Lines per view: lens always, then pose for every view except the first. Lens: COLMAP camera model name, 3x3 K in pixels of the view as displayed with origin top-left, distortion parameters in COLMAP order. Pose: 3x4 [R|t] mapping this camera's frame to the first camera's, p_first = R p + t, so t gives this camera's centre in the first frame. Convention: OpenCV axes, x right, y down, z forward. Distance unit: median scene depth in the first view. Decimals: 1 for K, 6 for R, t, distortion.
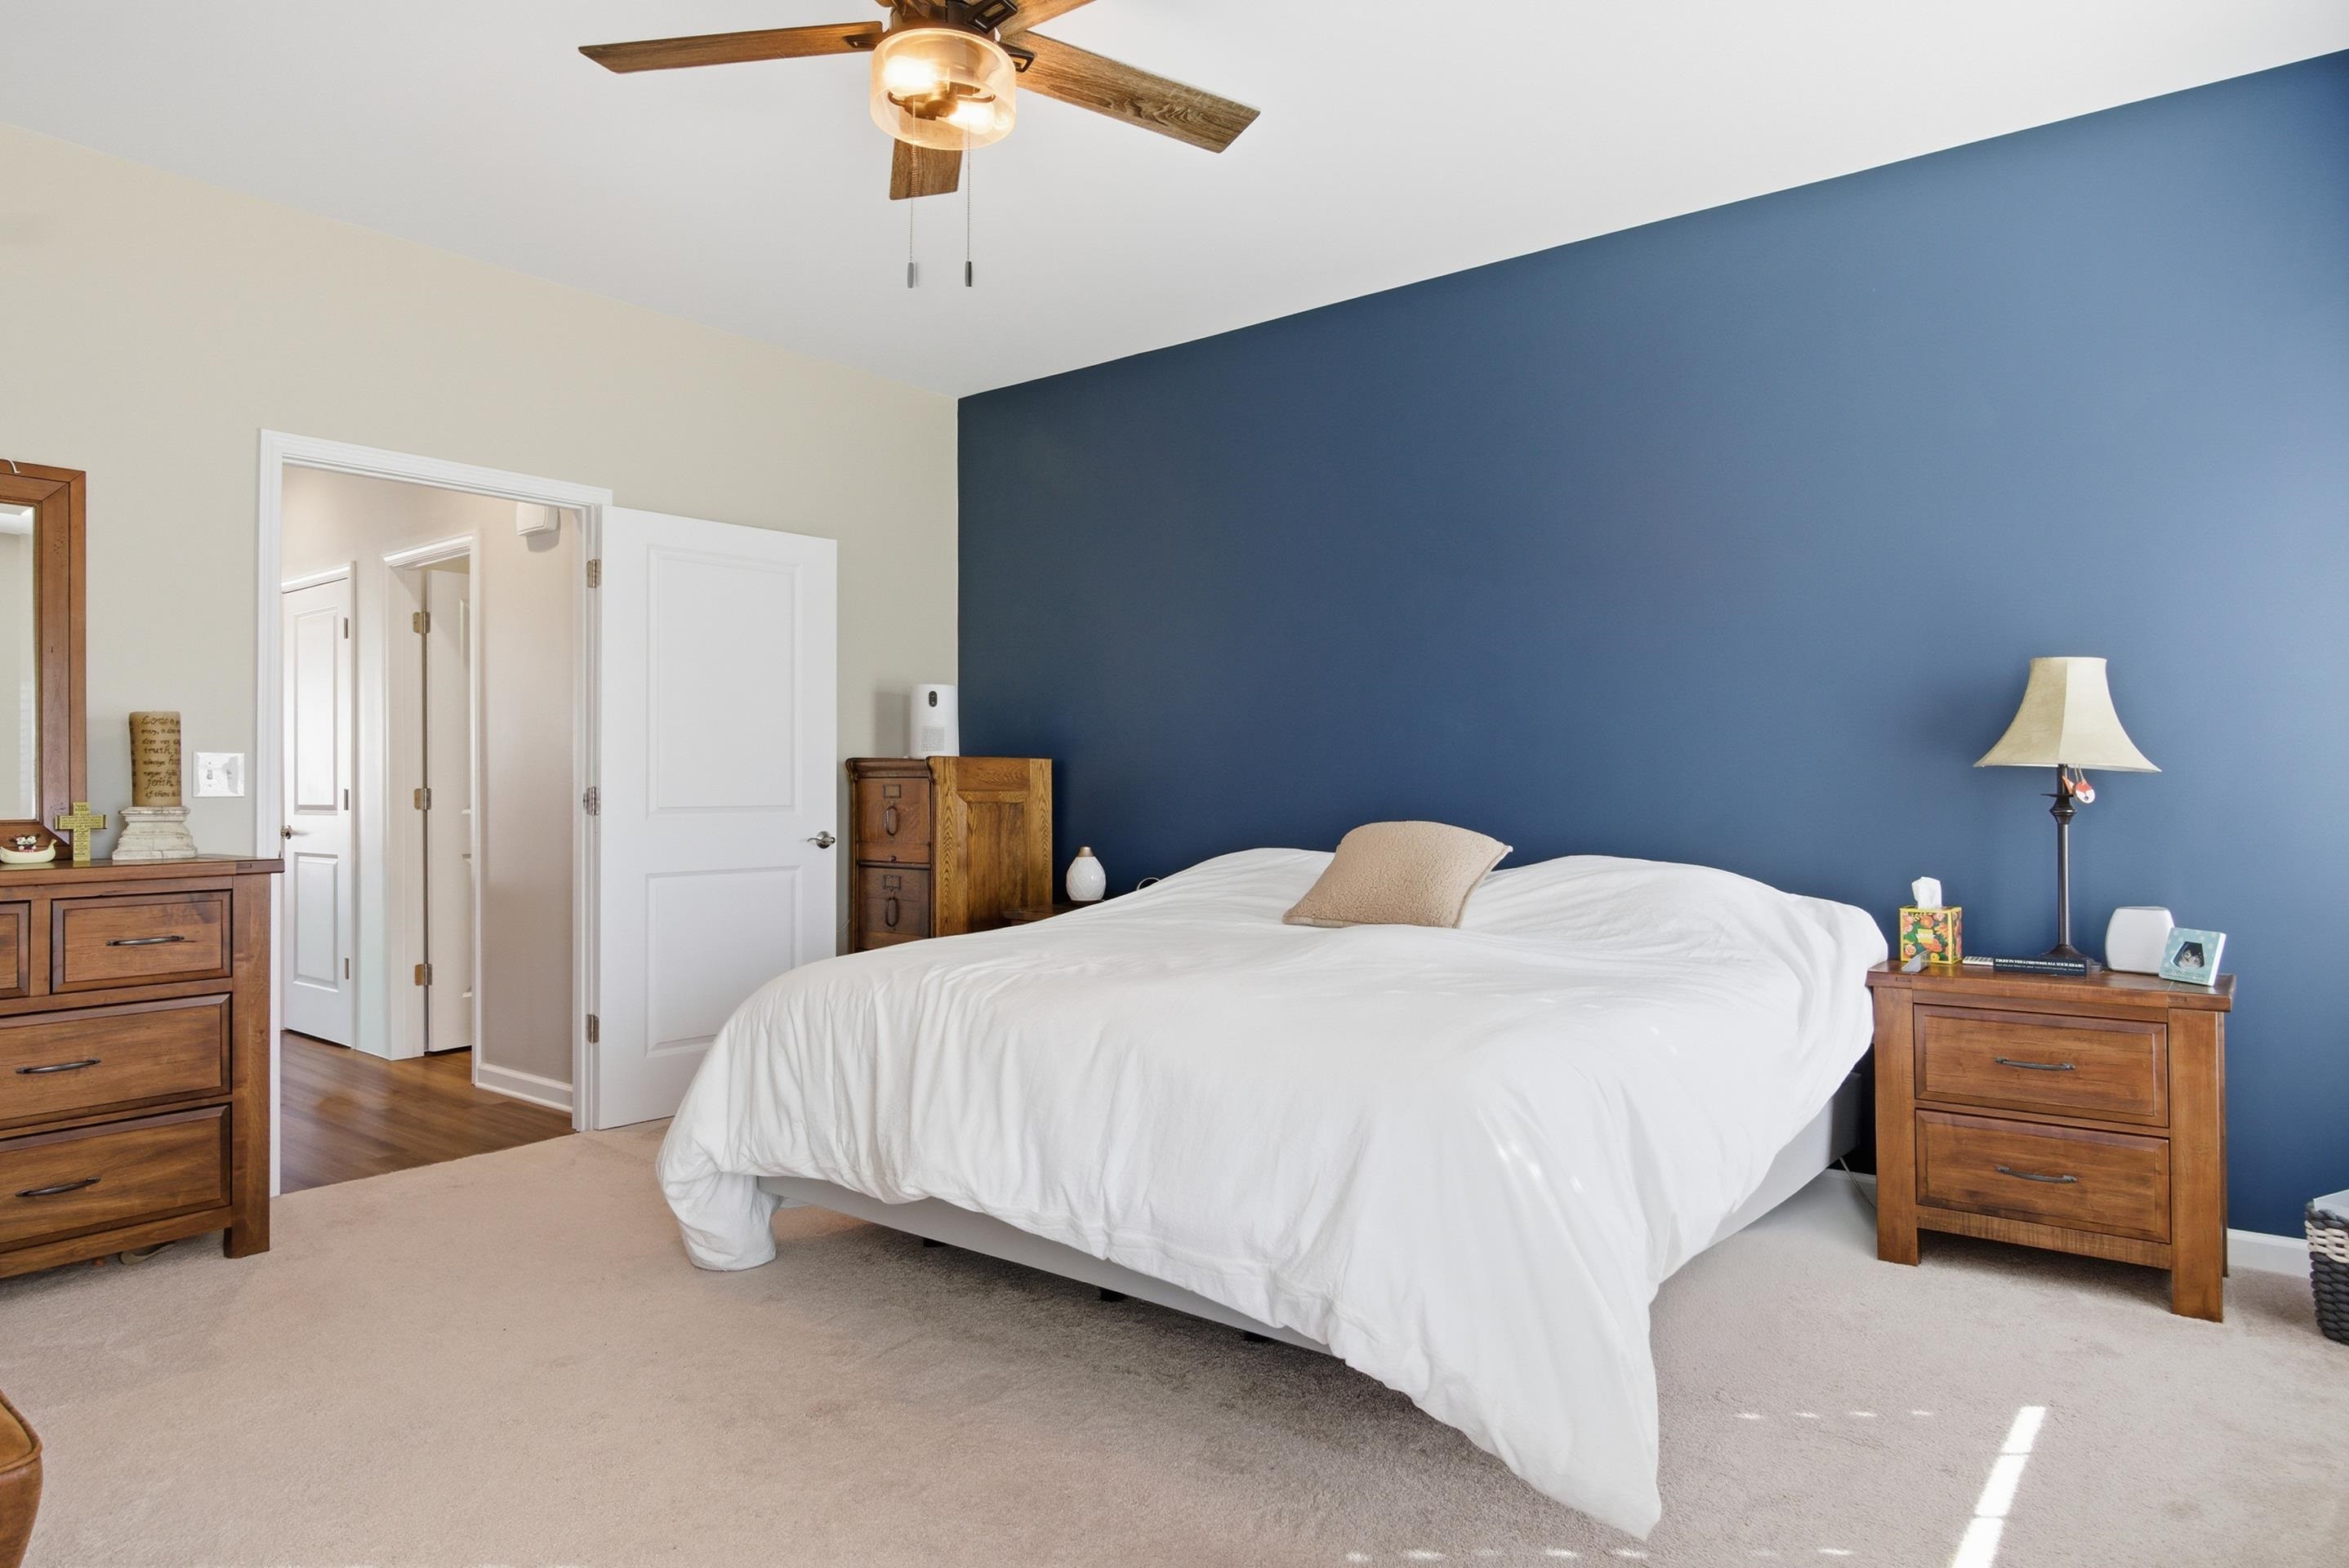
lens RADIAL K [[1400.8, 0, 1151.7], [0, 1400.8, 782.7], [0, 0, 1]] dist [0.002674, -0.000066]
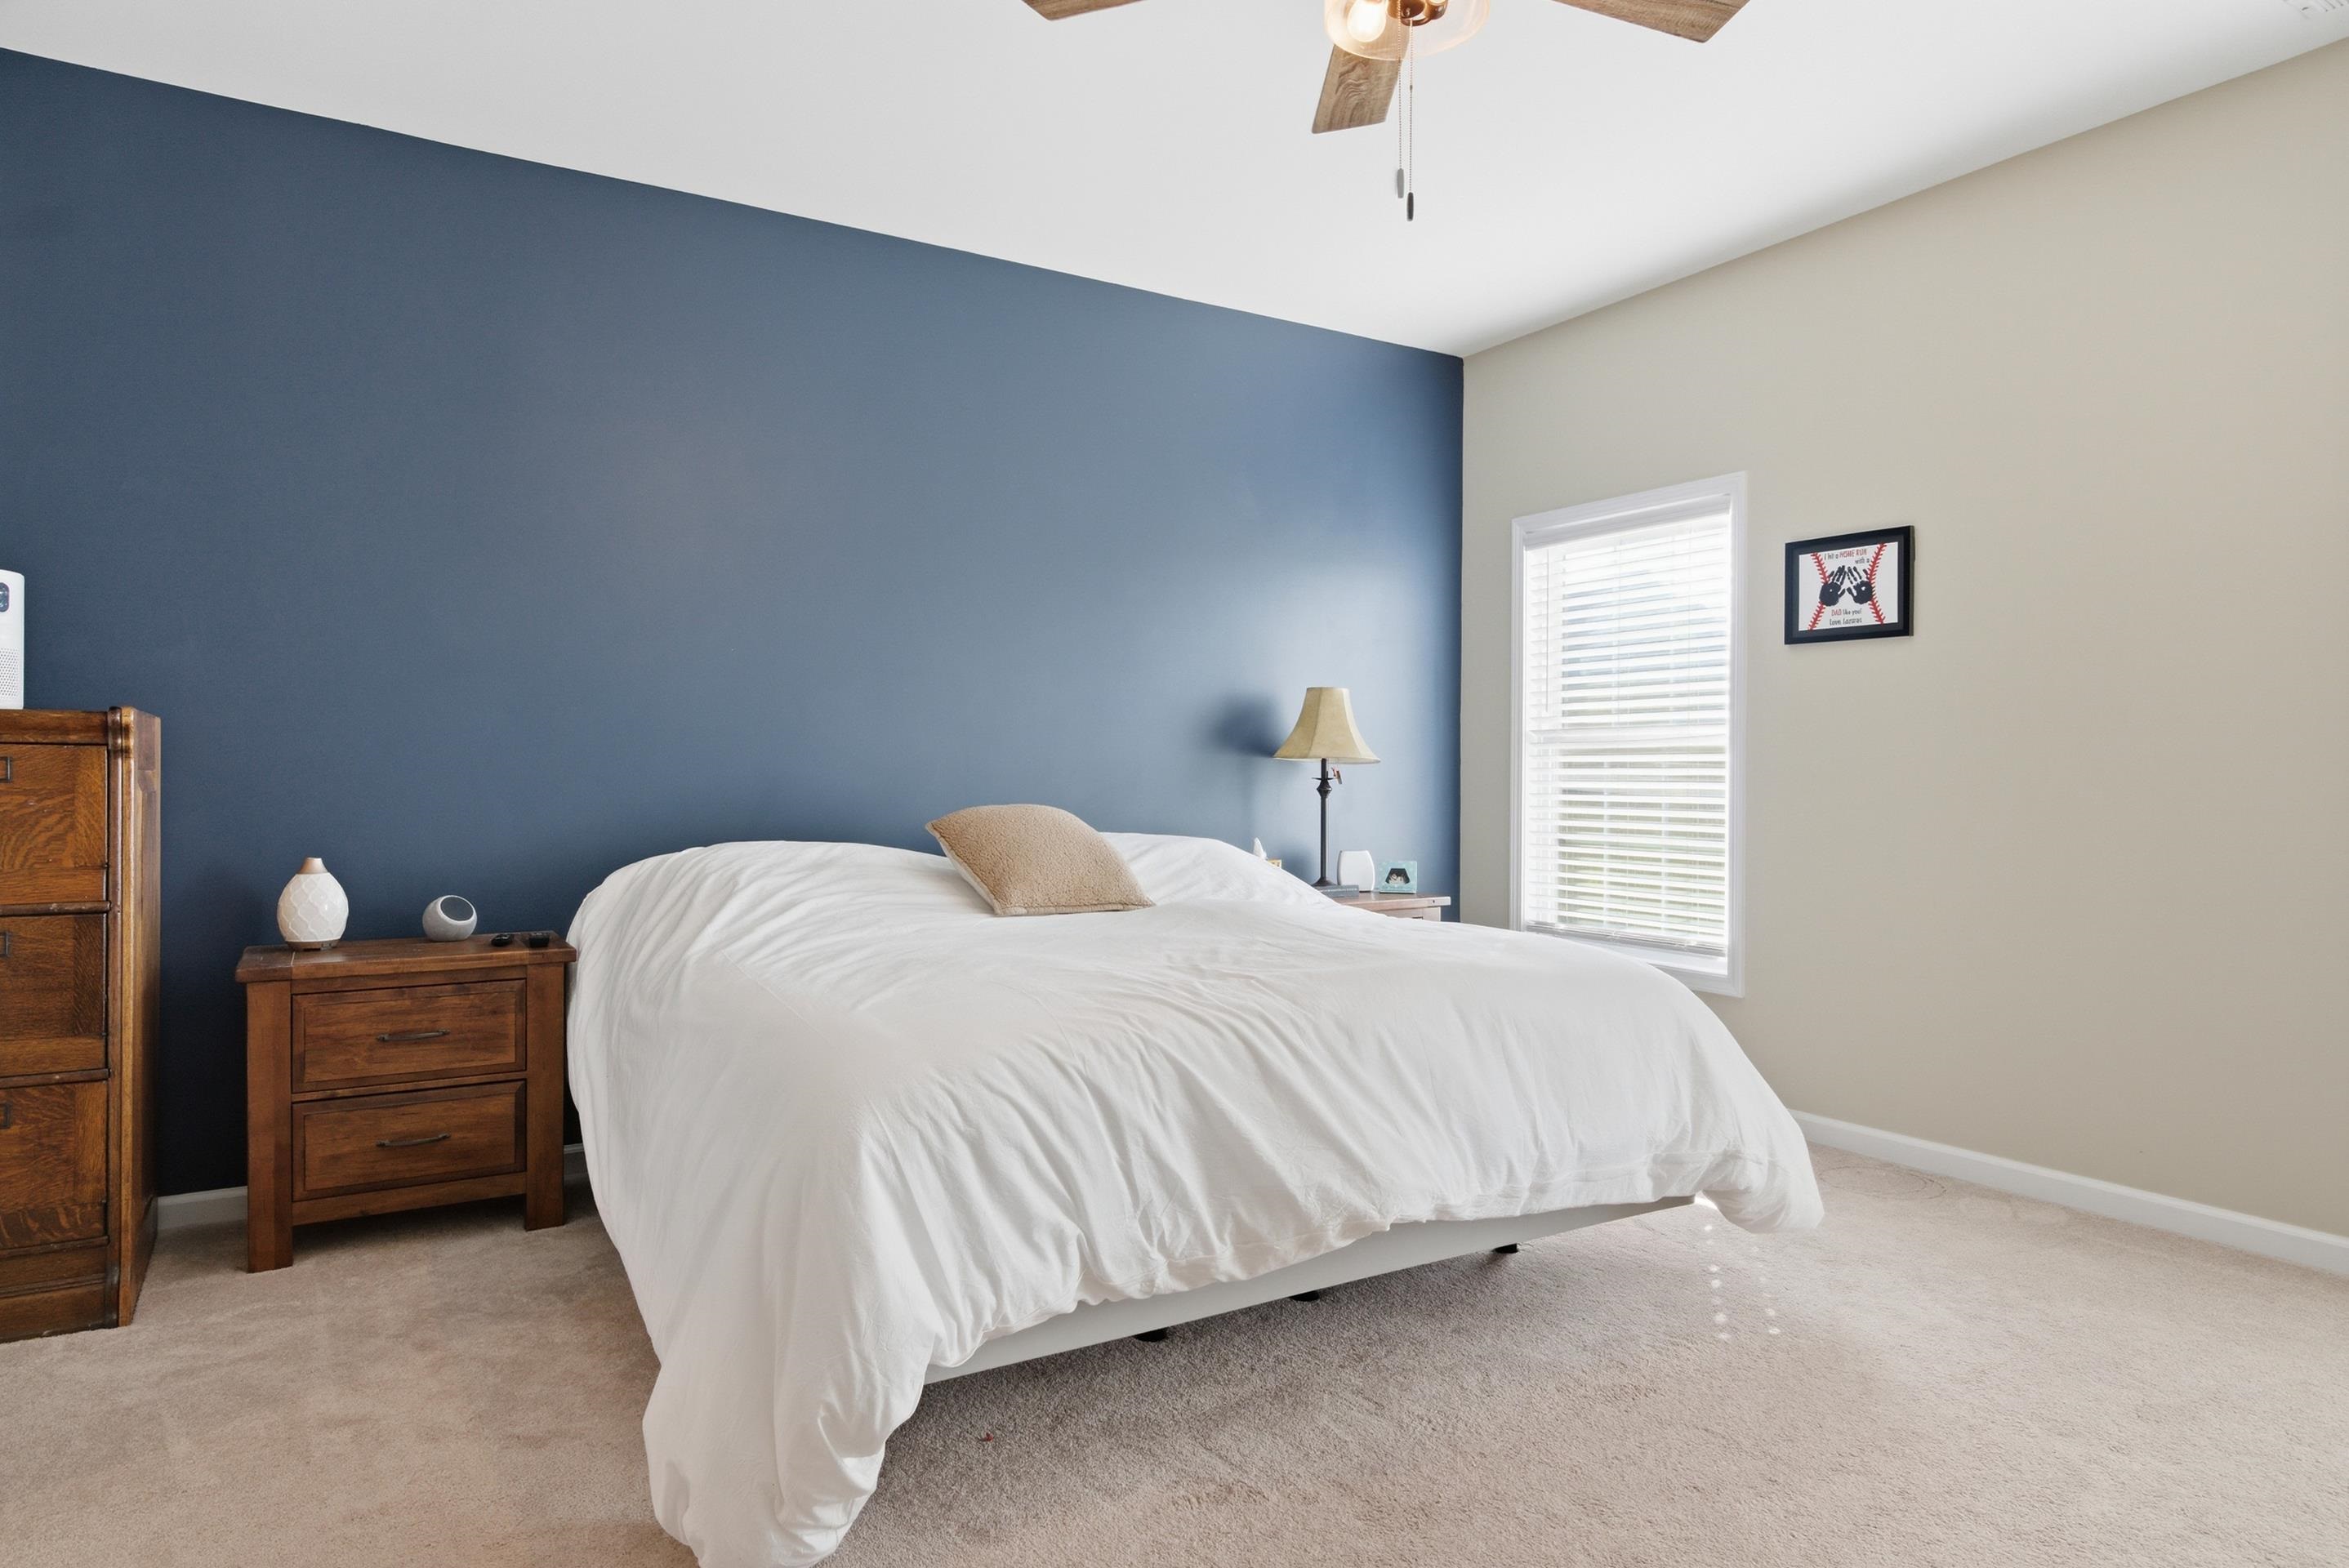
lens RADIAL K [[1400.8, 0, 1151.7], [0, 1400.8, 782.7], [0, 0, 1]] dist [0.002674, -0.000066]
pose [[0.344983, -0.001561, 0.938608, -0.891733], [-0.007493, 0.999962, 0.004418, 0.008845], [-0.938579, -0.008557, 0.344958, 0.713459]]
